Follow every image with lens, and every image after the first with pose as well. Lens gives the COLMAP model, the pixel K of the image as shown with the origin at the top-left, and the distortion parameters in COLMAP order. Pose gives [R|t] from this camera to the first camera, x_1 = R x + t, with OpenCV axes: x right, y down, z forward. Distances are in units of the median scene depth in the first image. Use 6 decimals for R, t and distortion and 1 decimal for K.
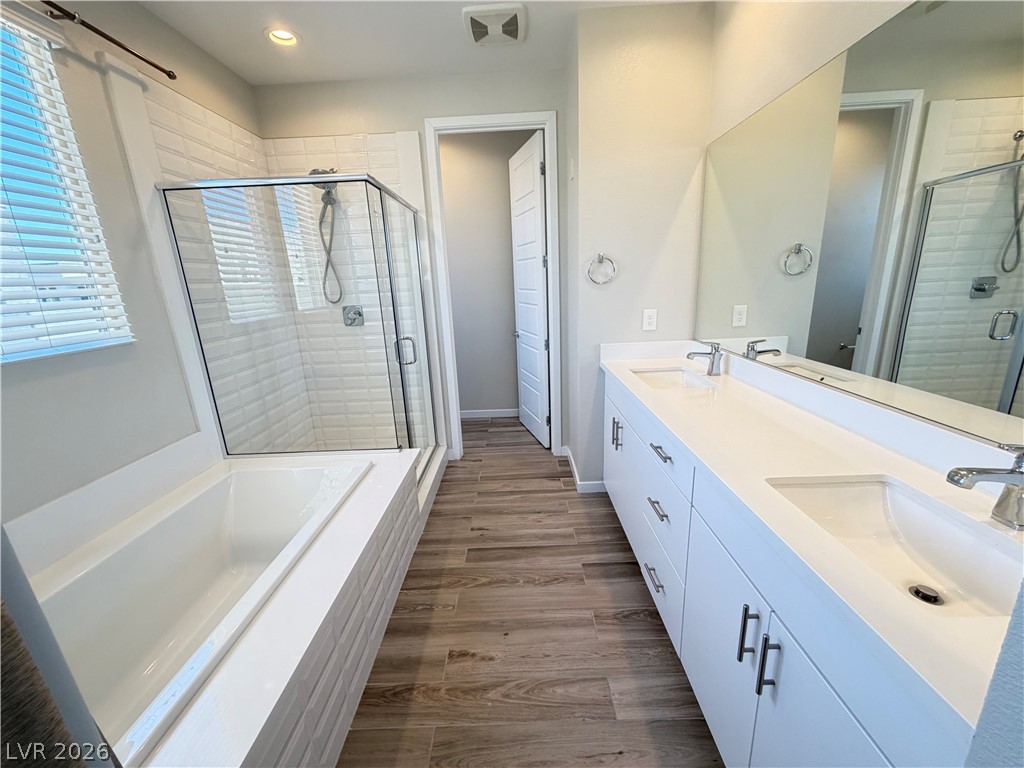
lens RADIAL K [[407.5, 0, 514.9], [0, 407.5, 382.6], [0, 0, 1]] dist [-0.000215, 0.000313]
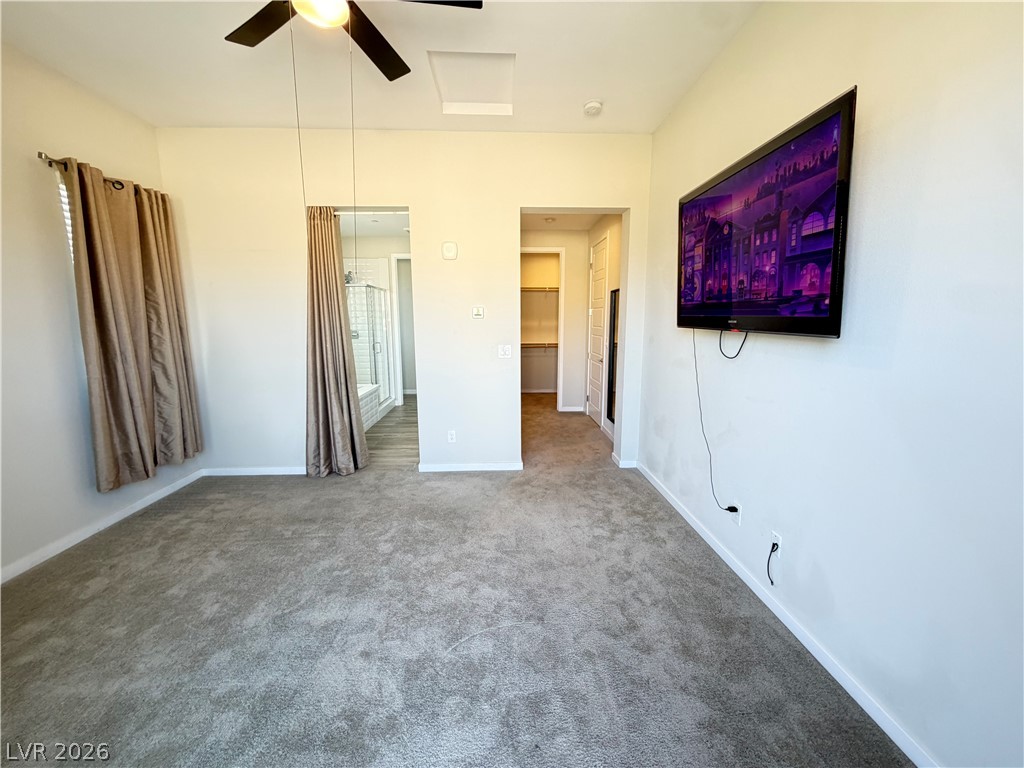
lens RADIAL K [[407.5, 0, 510.5], [0, 407.5, 385.5], [0, 0, 1]] dist [-0.000215, 0.000313]
pose [[0.997940, 0.036247, 0.052941, 0.446401], [-0.031242, 0.995224, -0.092482, 0.379656], [-0.056040, 0.090637, 0.994306, -1.584286]]
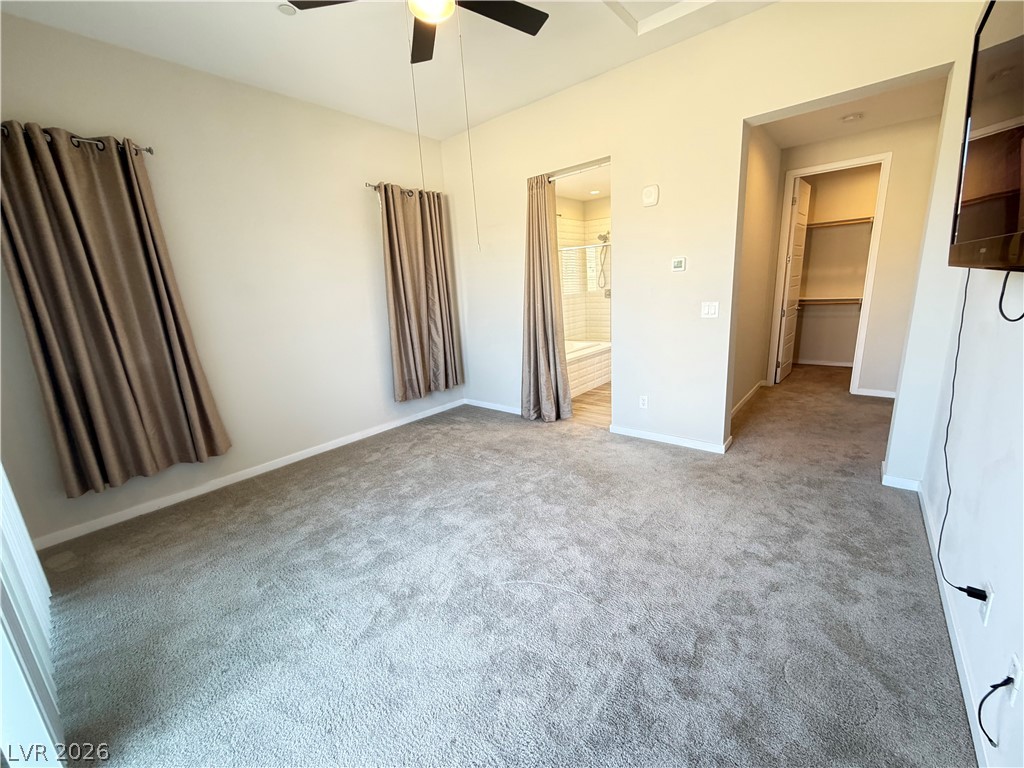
lens RADIAL K [[407.5, 0, 515.0], [0, 407.5, 386.6], [0, 0, 1]] dist [-0.000215, 0.000313]
pose [[0.773282, 0.154404, -0.614975, 0.887198], [-0.139263, 0.987573, 0.072841, 0.335802], [0.618579, 0.029316, 0.785175, -1.428679]]
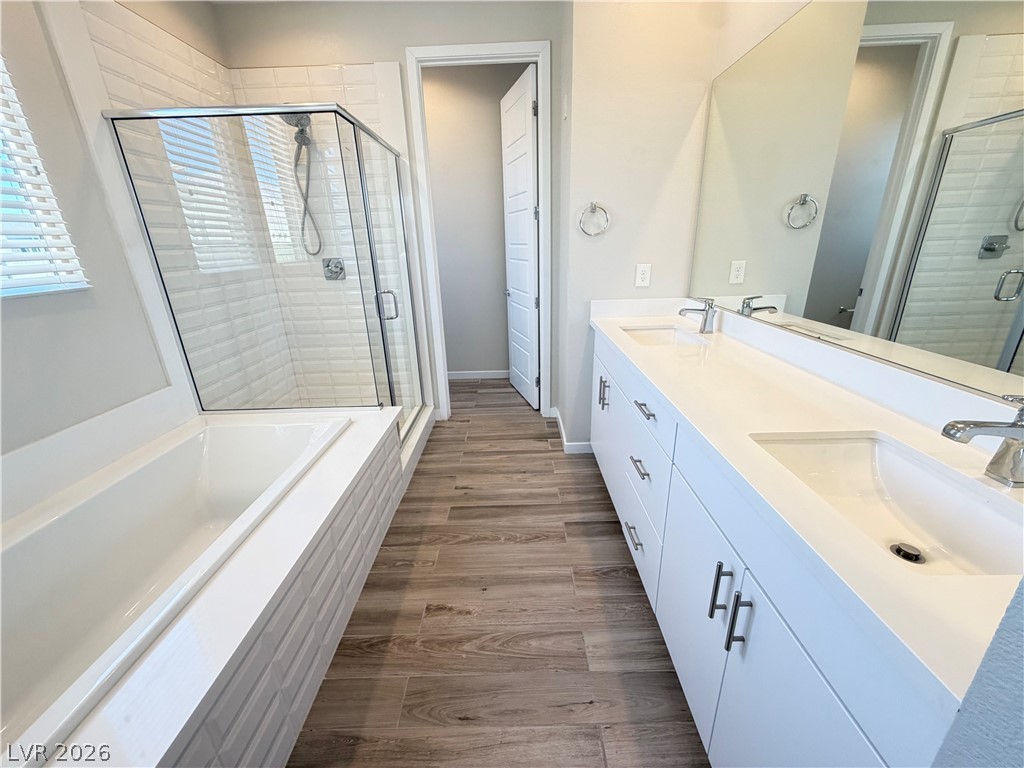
lens RADIAL K [[407.5, 0, 516.4], [0, 407.5, 383.5], [0, 0, 1]] dist [-0.000215, 0.000313]
pose [[0.999881, 0.012001, 0.009704, 0.029806], [-0.012785, 0.996281, 0.085212, 0.020619], [-0.008645, -0.085326, 0.996316, 0.034299]]
